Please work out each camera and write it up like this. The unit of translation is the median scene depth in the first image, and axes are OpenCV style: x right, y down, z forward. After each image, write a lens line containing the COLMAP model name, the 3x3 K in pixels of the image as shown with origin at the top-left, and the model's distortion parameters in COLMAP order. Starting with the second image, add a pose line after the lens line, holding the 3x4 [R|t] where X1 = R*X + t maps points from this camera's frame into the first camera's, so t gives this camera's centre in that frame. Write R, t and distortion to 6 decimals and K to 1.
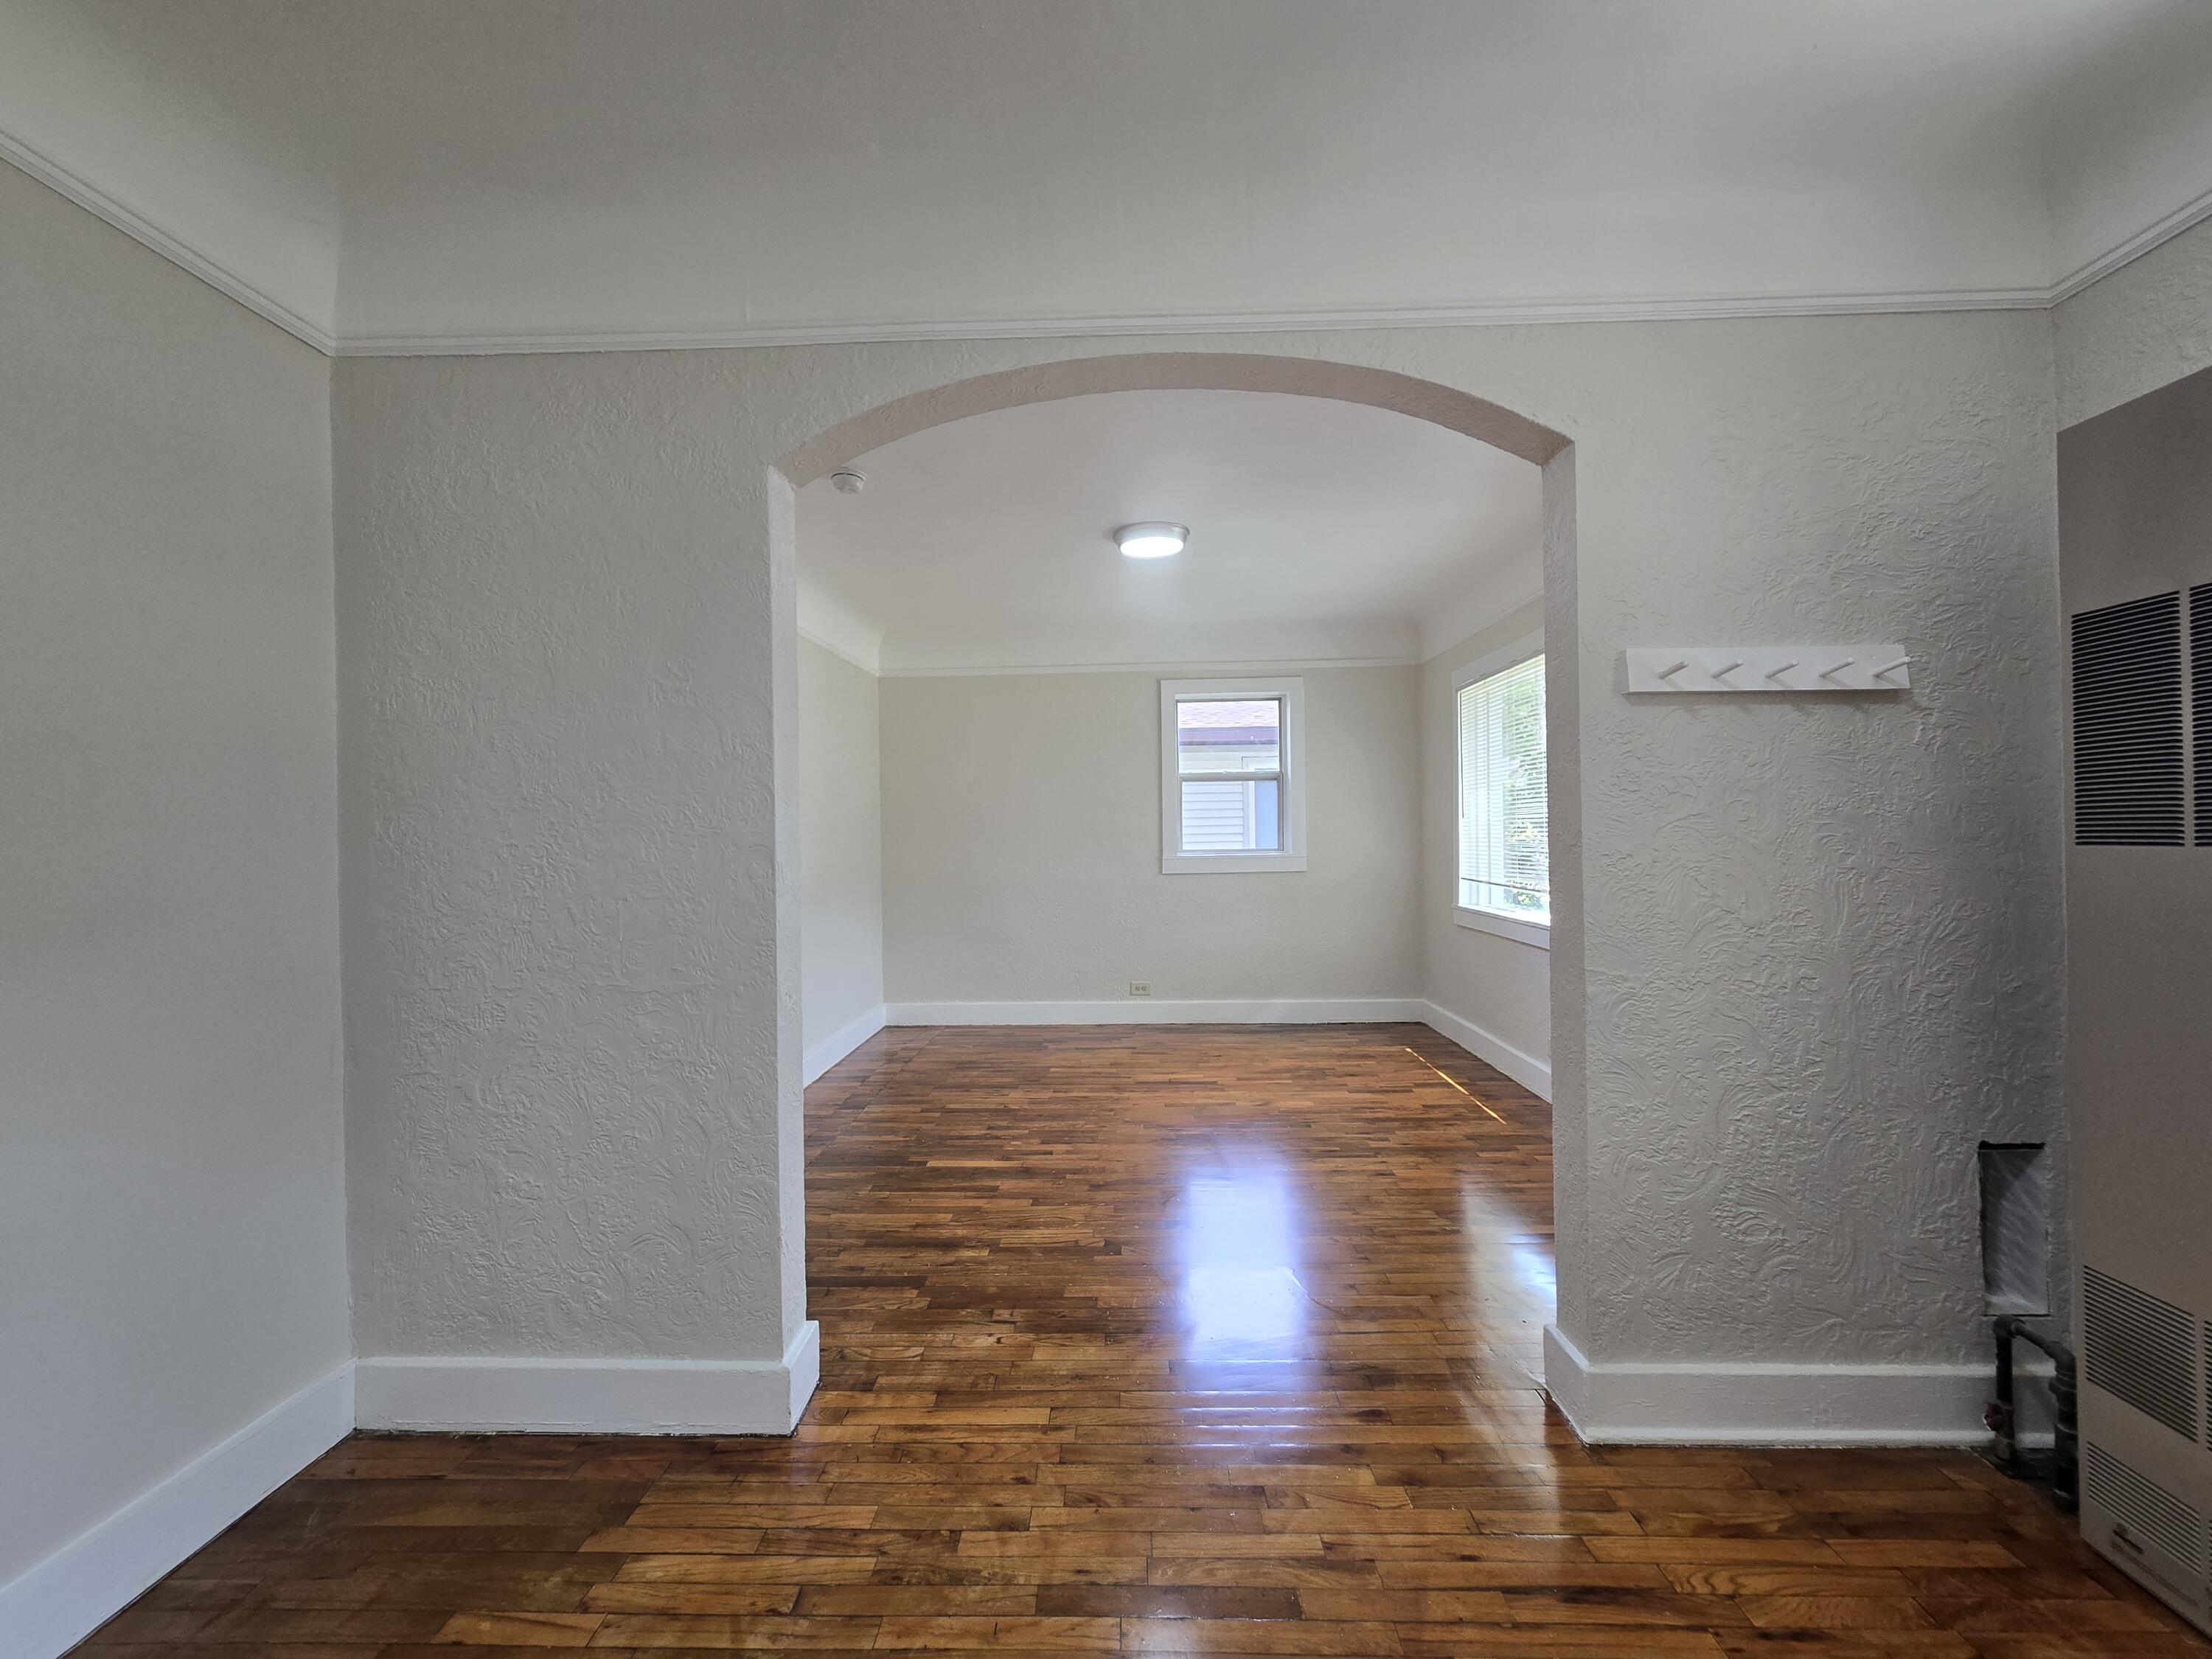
lens RADIAL K [[908.0, 0, 1097.8], [0, 908.0, 832.7], [0, 0, 1]] dist [0.000144, 0.000802]
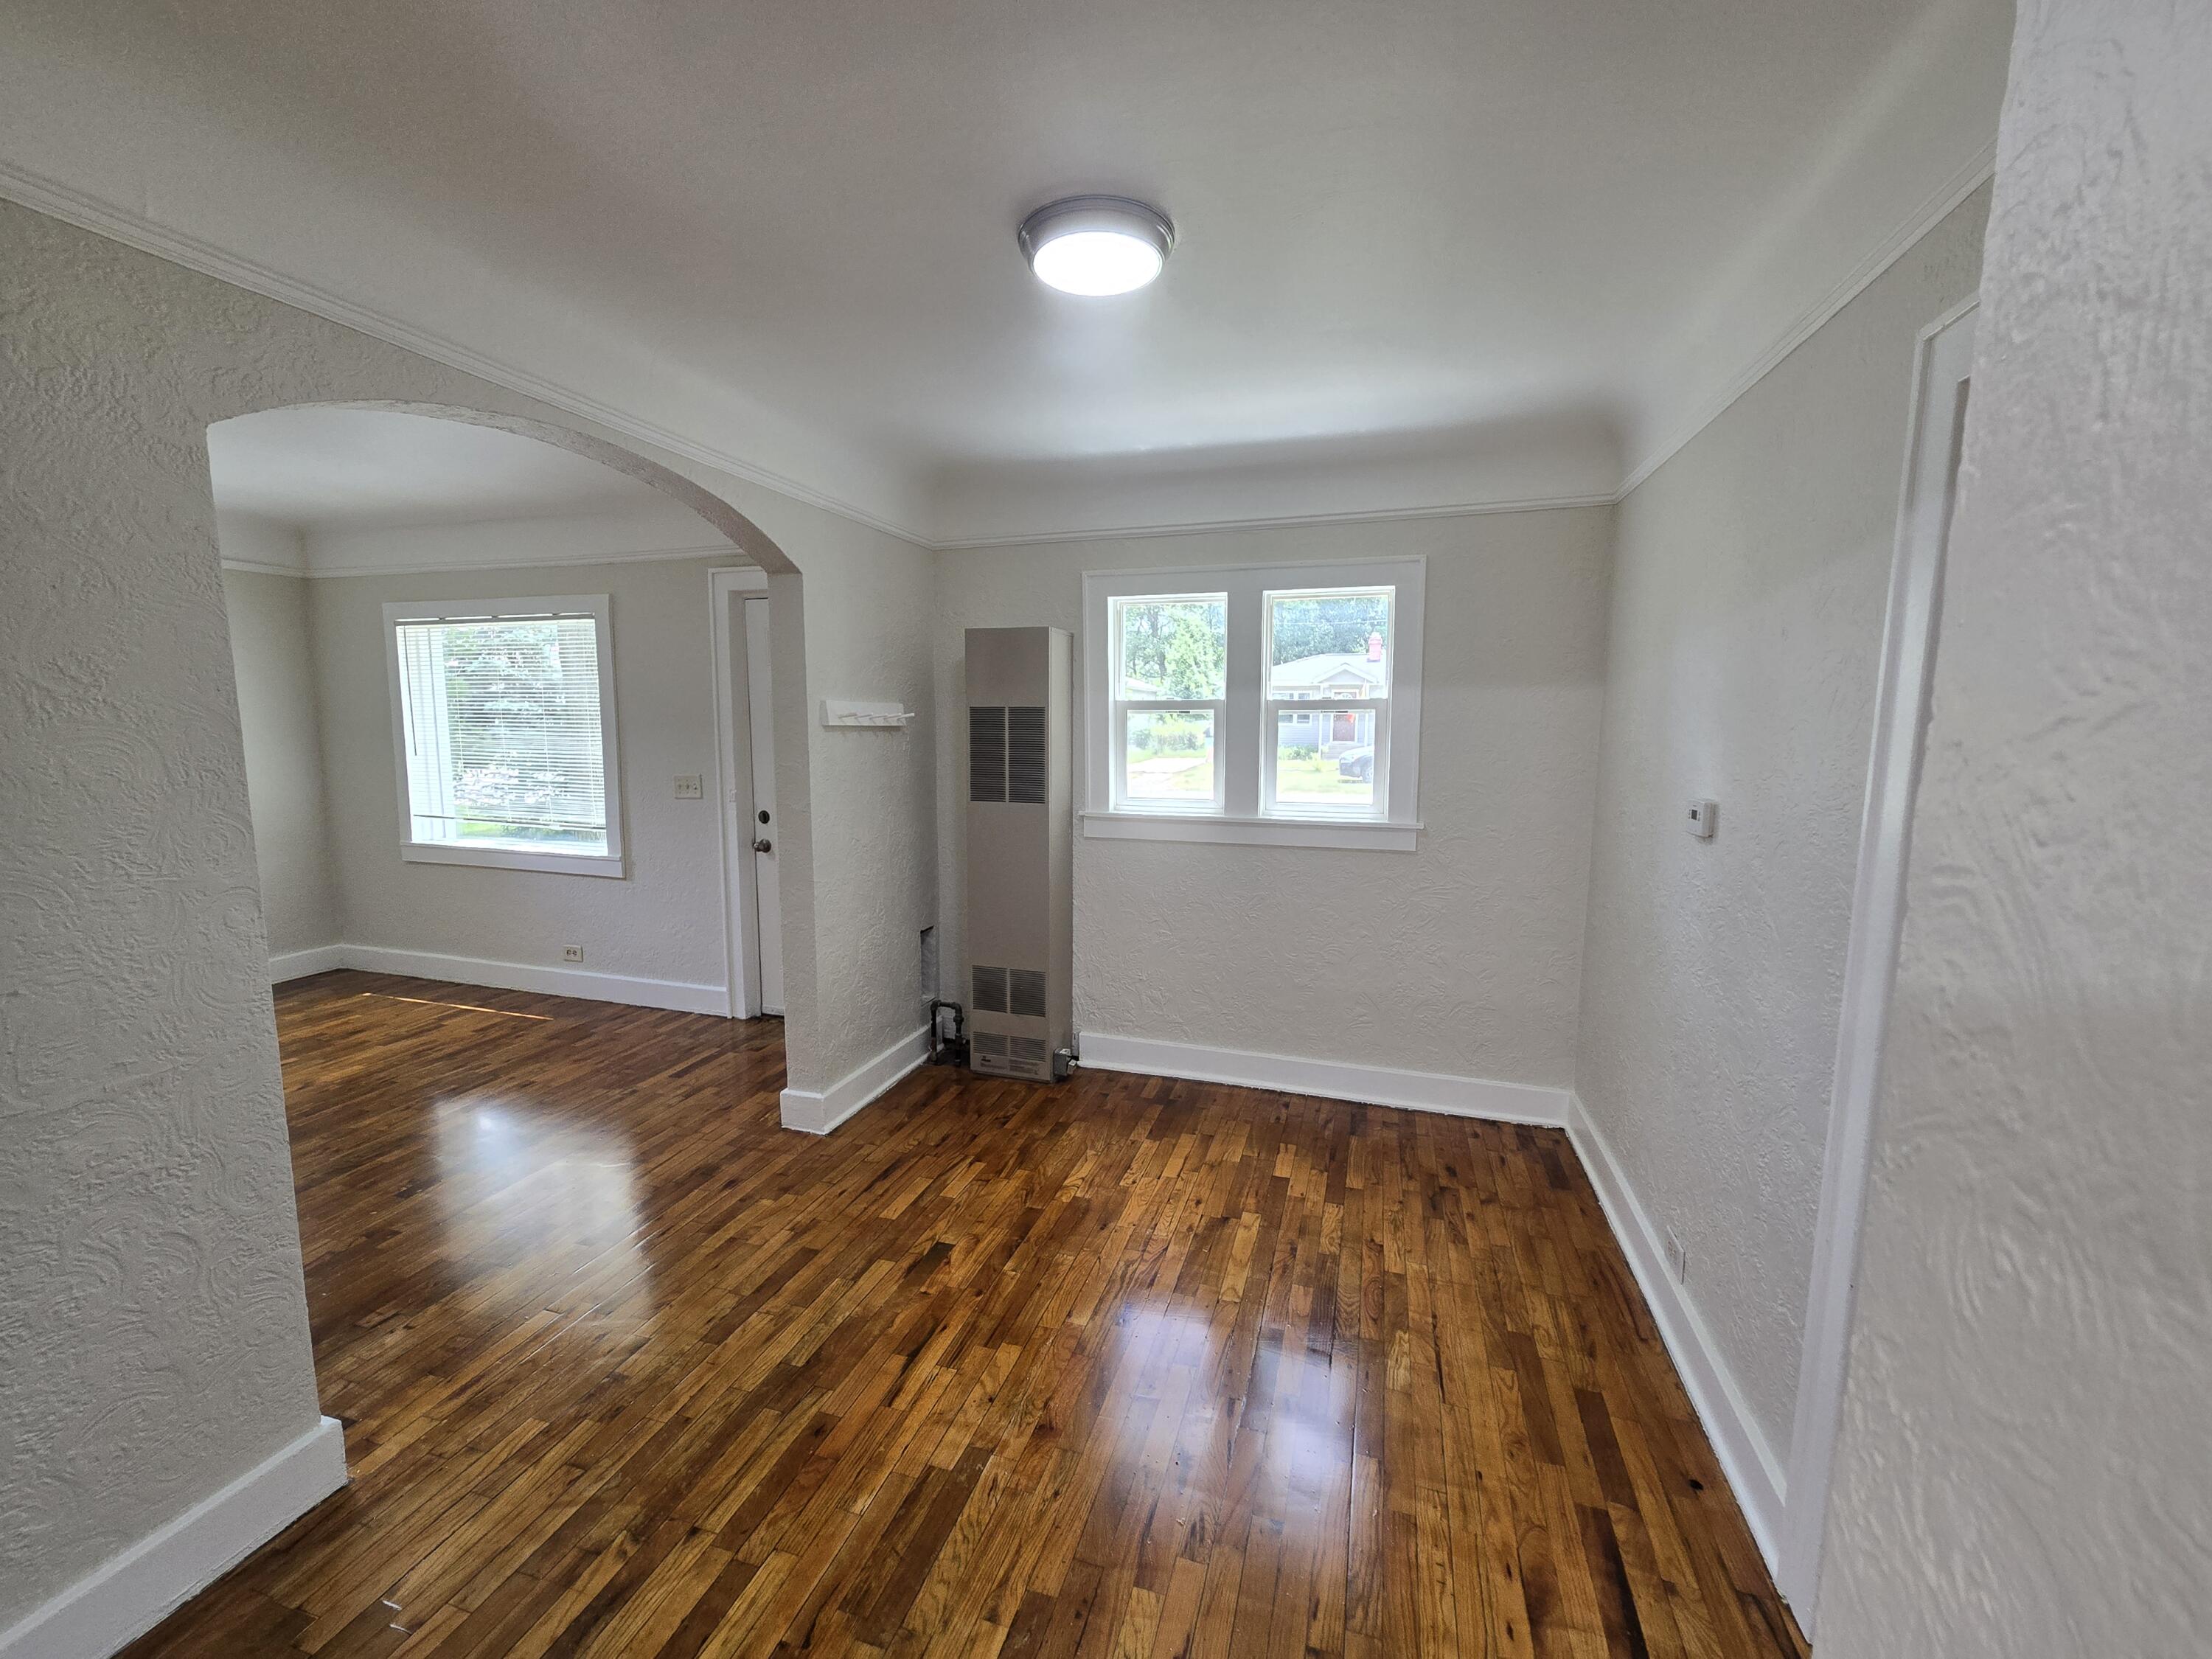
lens RADIAL K [[908.0, 0, 1097.8], [0, 908.0, 832.7], [0, 0, 1]] dist [0.000144, 0.000802]
pose [[0.270572, -0.102783, 0.957197, -0.970846], [-0.014804, 0.993722, 0.110890, -0.144803], [-0.962586, -0.044174, 0.267352, -0.001139]]
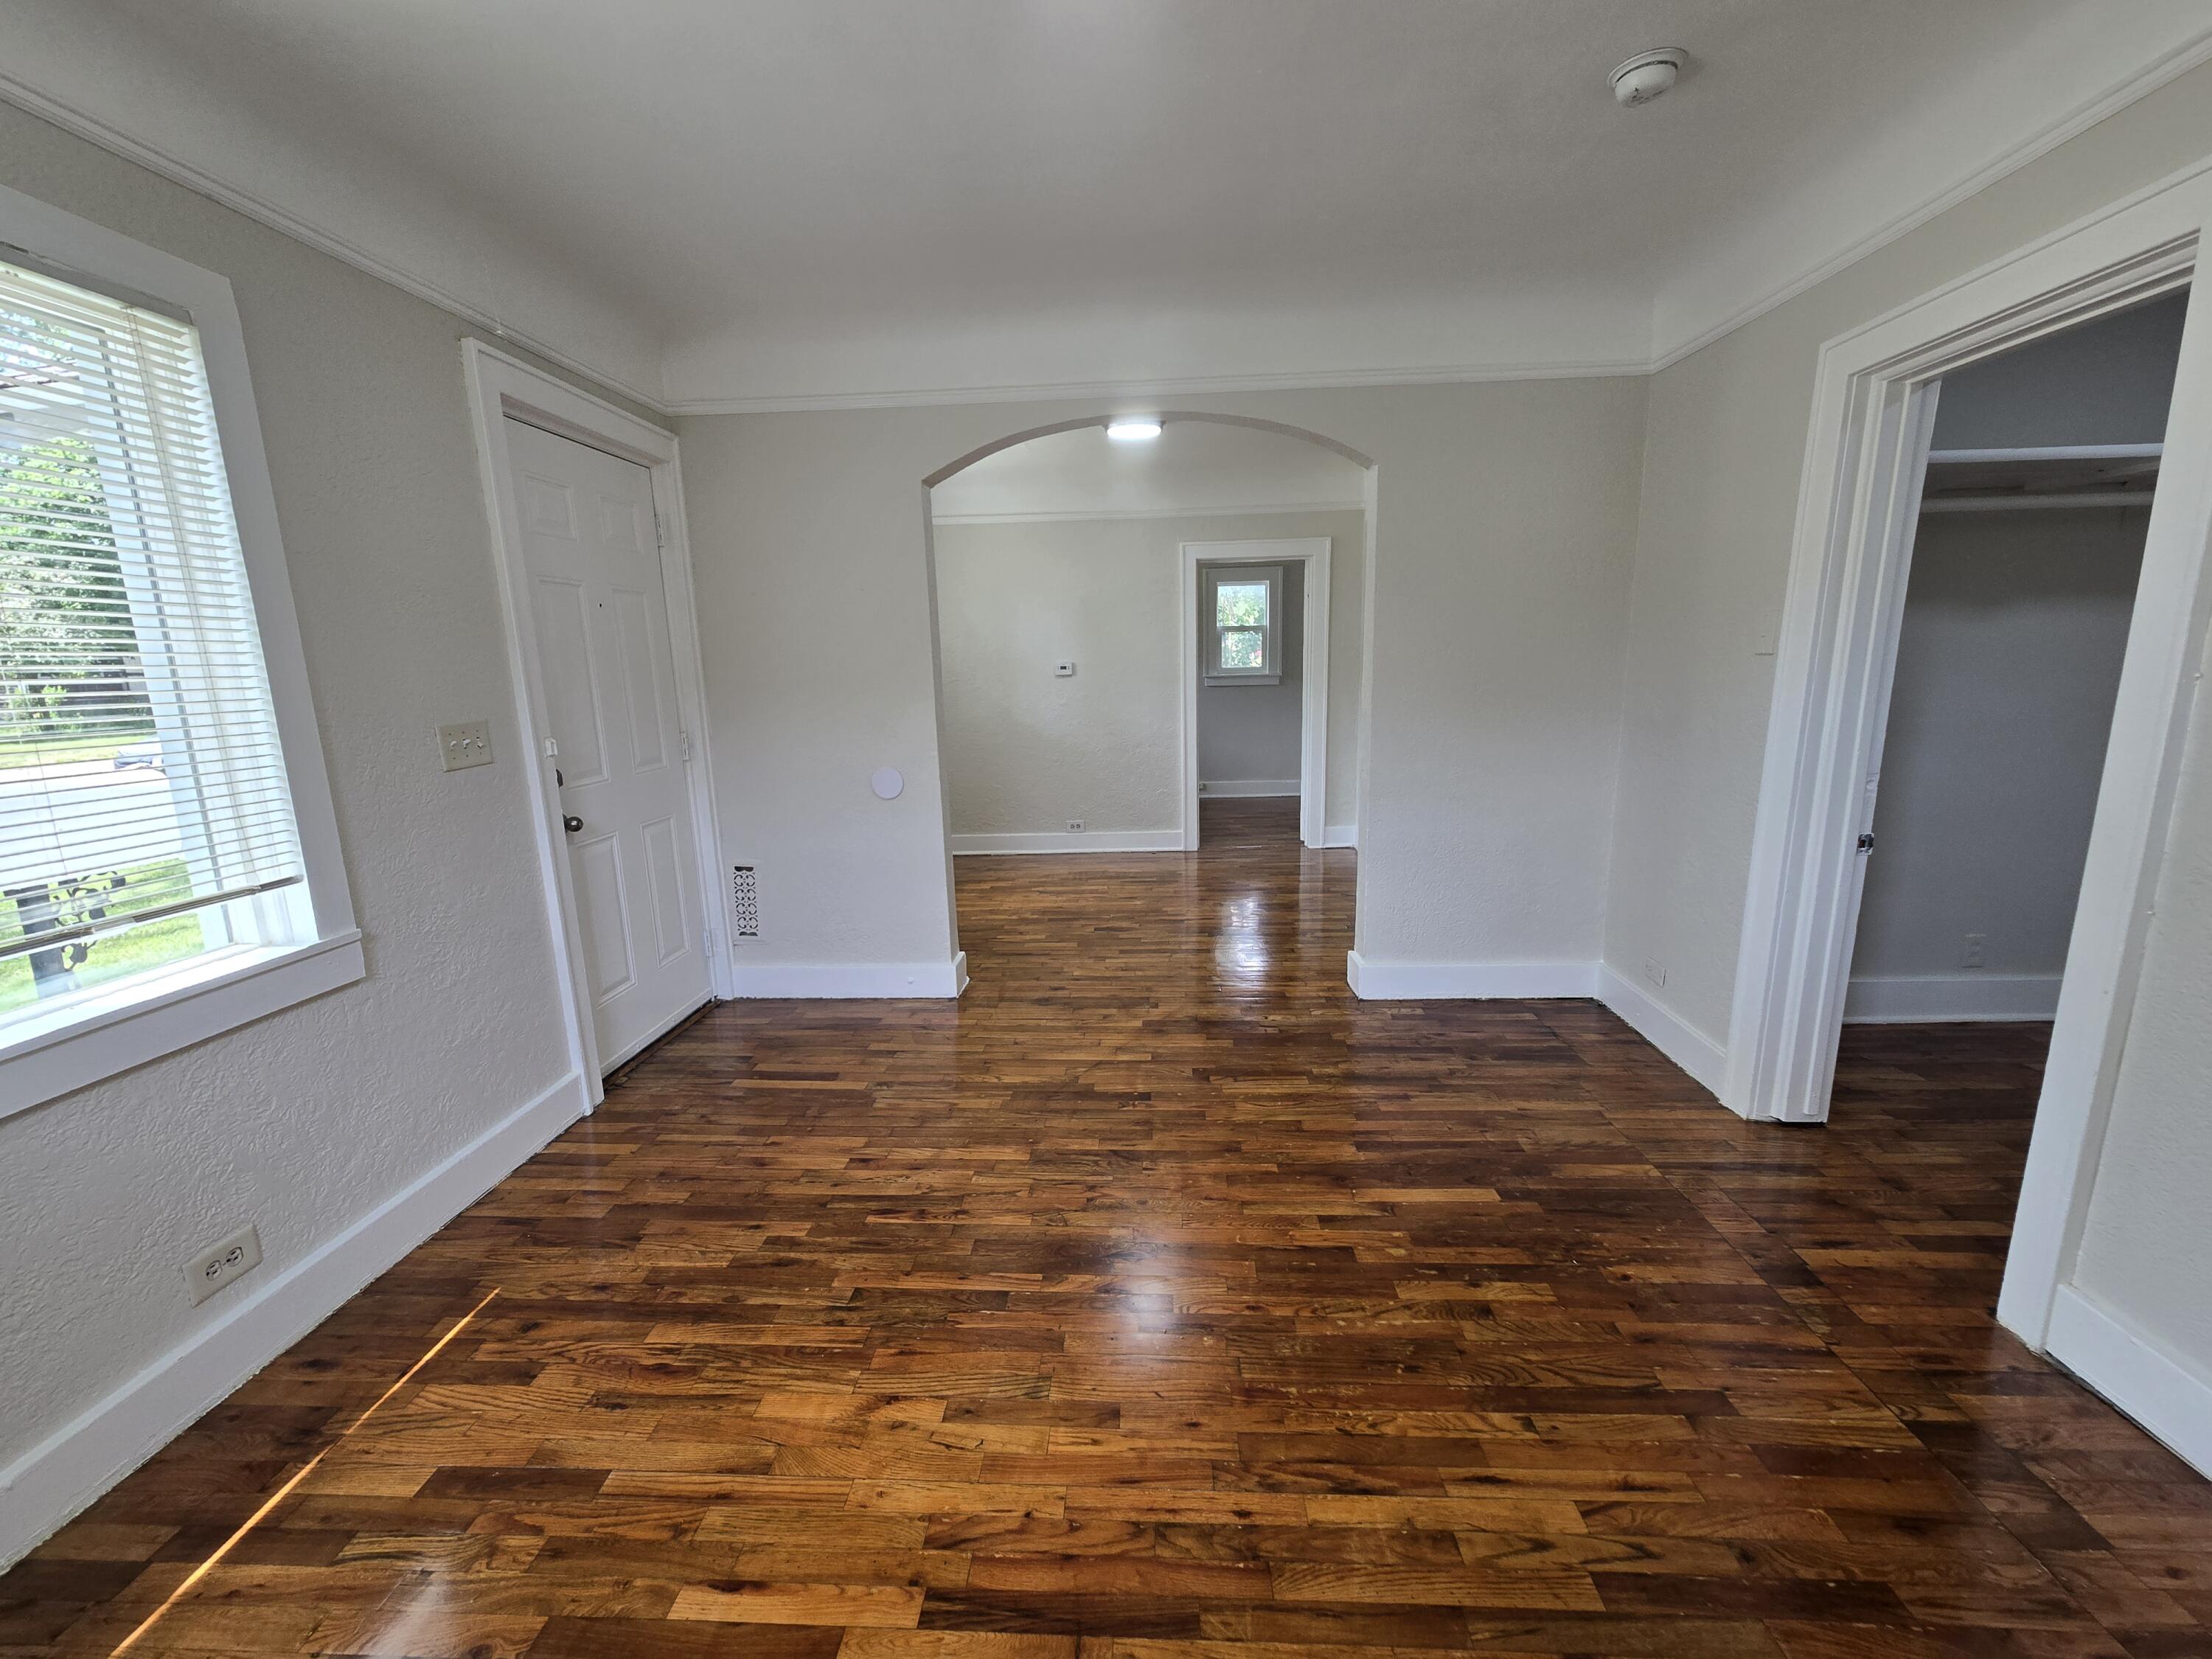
lens RADIAL K [[908.0, 0, 1097.8], [0, 908.0, 832.7], [0, 0, 1]] dist [0.000144, 0.000802]
pose [[-0.998666, 0.036615, 0.036408, 0.129879], [0.042617, 0.982600, 0.180781, -0.054375], [-0.029155, 0.182091, -0.982849, 2.921585]]
